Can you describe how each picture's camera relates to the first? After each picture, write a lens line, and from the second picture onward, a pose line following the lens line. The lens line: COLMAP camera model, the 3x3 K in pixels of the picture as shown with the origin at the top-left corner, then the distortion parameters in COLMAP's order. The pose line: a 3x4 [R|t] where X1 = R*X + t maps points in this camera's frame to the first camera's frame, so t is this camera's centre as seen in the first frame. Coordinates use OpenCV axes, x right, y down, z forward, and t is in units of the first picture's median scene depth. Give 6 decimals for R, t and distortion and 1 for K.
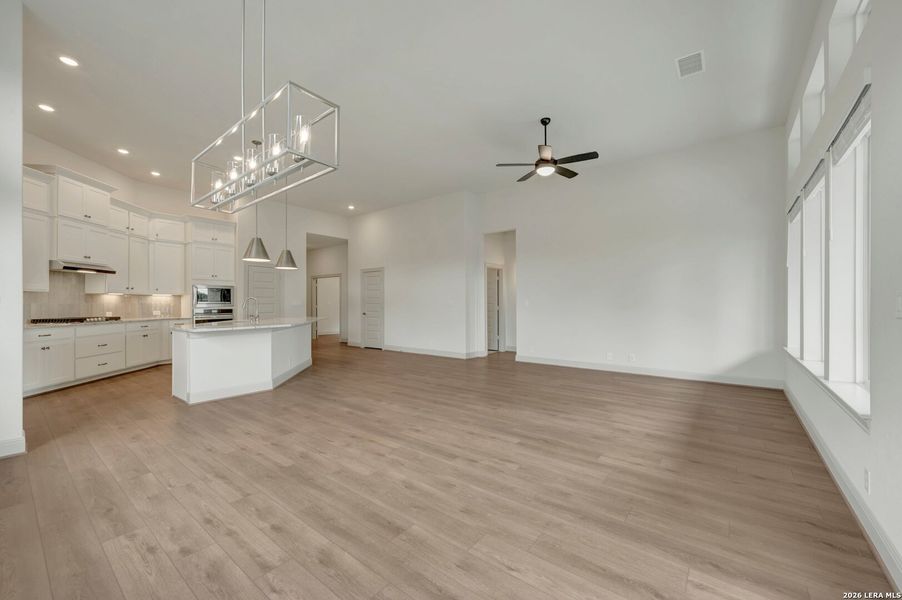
lens RADIAL K [[356.2, 0, 454.4], [0, 356.2, 304.1], [0, 0, 1]] dist [-0.001954, 0.000752]
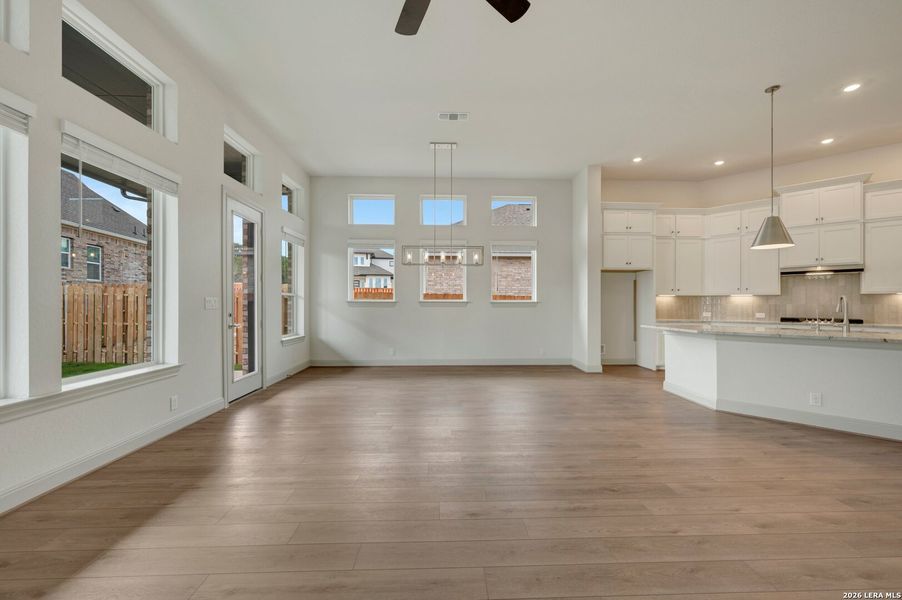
lens RADIAL K [[356.2, 0, 455.1], [0, 356.2, 304.2], [0, 0, 1]] dist [-0.001954, 0.000752]
pose [[-0.766818, -0.000719, -0.641864, 0.482402], [-0.004198, 0.999984, 0.003895, -0.003029], [0.641850, 0.005681, -0.766809, 1.282631]]
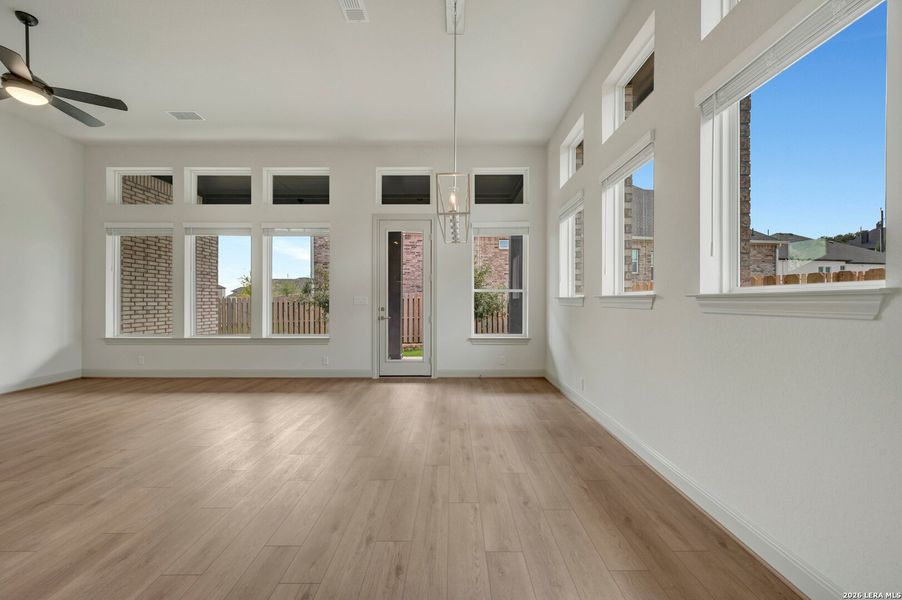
lens RADIAL K [[356.2, 0, 452.1], [0, 356.2, 300.1], [0, 0, 1]] dist [-0.001954, 0.000752]
pose [[-0.608788, 0.000706, 0.793332, -0.714611], [0.002899, 0.999995, 0.001334, -0.002436], [-0.793327, 0.003112, -0.608787, 0.772429]]
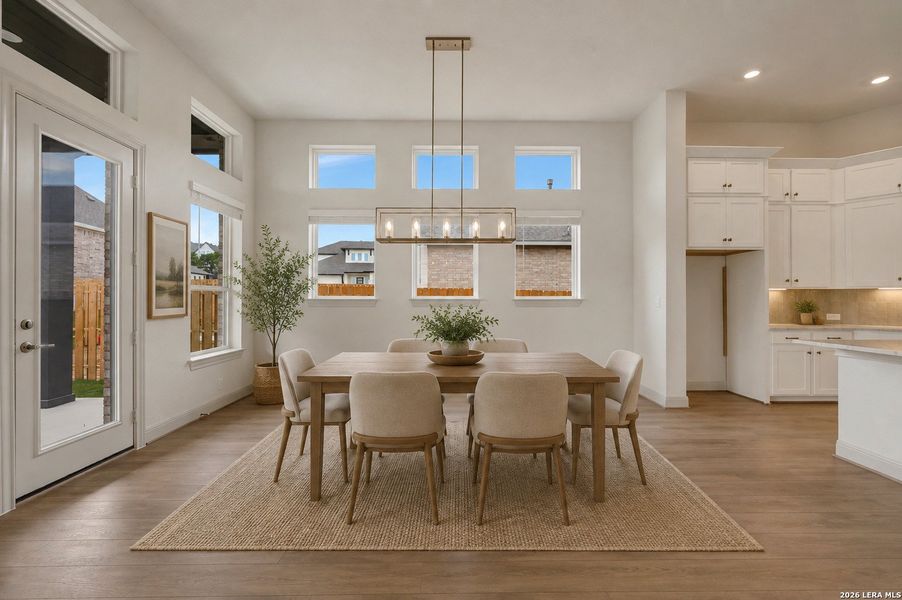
lens RADIAL K [[356.2, 0, 452.1], [0, 356.2, 299.9], [0, 0, 1]] dist [-0.001954, 0.000752]
pose [[-0.781415, -0.001936, -0.624008, 0.202657], [-0.001410, 0.999998, -0.001336, -0.004113], [0.624010, -0.000164, -0.781417, 0.939317]]
